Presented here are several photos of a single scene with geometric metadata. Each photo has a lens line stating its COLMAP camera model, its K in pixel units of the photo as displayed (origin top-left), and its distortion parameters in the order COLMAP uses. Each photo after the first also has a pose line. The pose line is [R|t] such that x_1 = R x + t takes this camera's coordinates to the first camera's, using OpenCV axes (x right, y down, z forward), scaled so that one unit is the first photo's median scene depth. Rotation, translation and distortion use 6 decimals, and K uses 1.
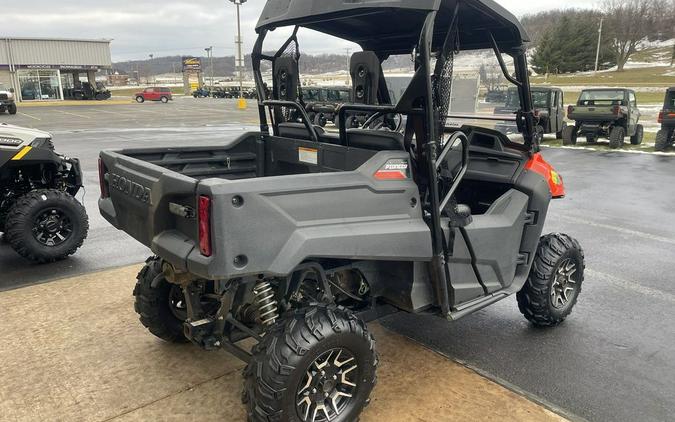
lens RADIAL K [[519.2, 0, 338.2], [0, 519.2, 217.4], [0, 0, 1]] dist [0.034411, -0.043119]
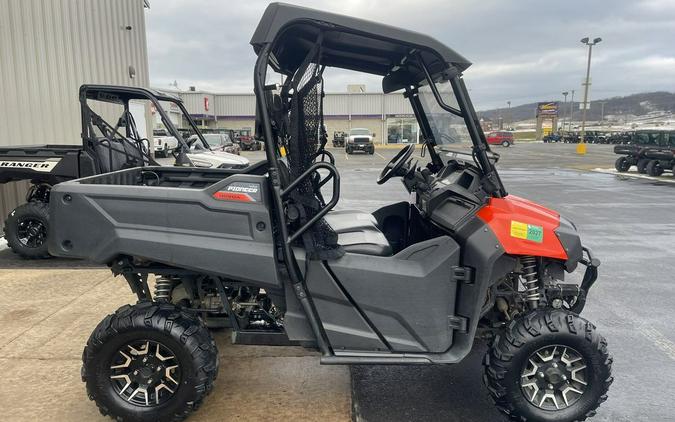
lens RADIAL K [[519.2, 0, 339.1], [0, 519.2, 211.9], [0, 0, 1]] dist [0.034411, -0.043119]
pose [[0.764622, 0.093831, -0.637612, 0.106717], [-0.154248, 0.987234, -0.039692, -0.004696], [0.625749, 0.128700, 0.769334, 0.035959]]
